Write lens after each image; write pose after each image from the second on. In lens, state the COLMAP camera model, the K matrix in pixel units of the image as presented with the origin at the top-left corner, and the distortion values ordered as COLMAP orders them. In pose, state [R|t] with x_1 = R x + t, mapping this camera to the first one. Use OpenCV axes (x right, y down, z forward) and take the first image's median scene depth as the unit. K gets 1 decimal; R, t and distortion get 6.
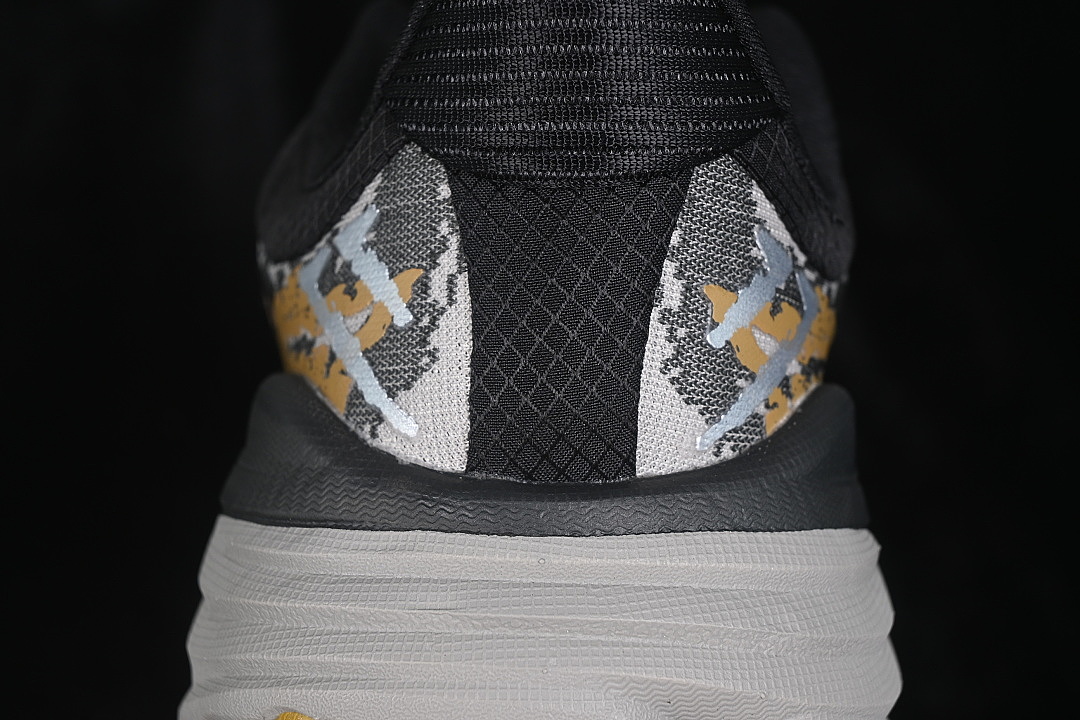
lens RADIAL K [[2328.3, 0, 540.0], [0, 2328.3, 360.0], [0, 0, 1]] dist [-0.000684, 0.023131]
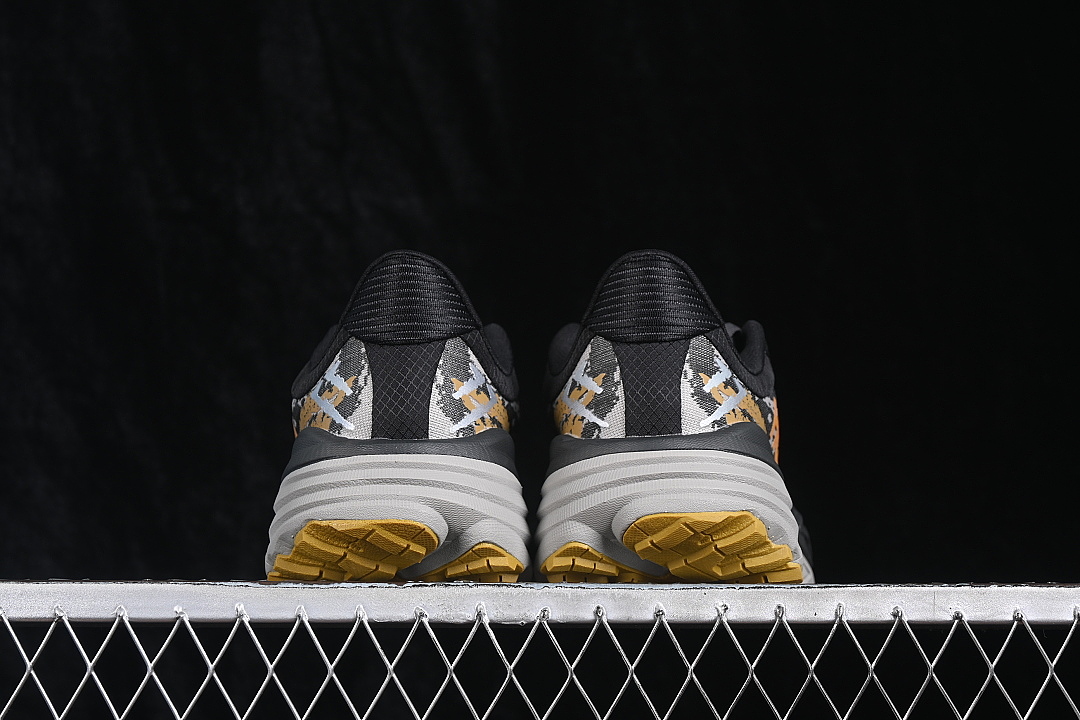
lens RADIAL K [[2328.3, 0, 540.0], [0, 2328.3, 360.0], [0, 0, 1]] dist [-0.000684, 0.023131]
pose [[0.999132, -0.016197, 0.038373, 0.069748], [0.026491, 0.958055, -0.285358, 0.791416], [-0.032142, 0.286127, 0.957652, -1.839736]]
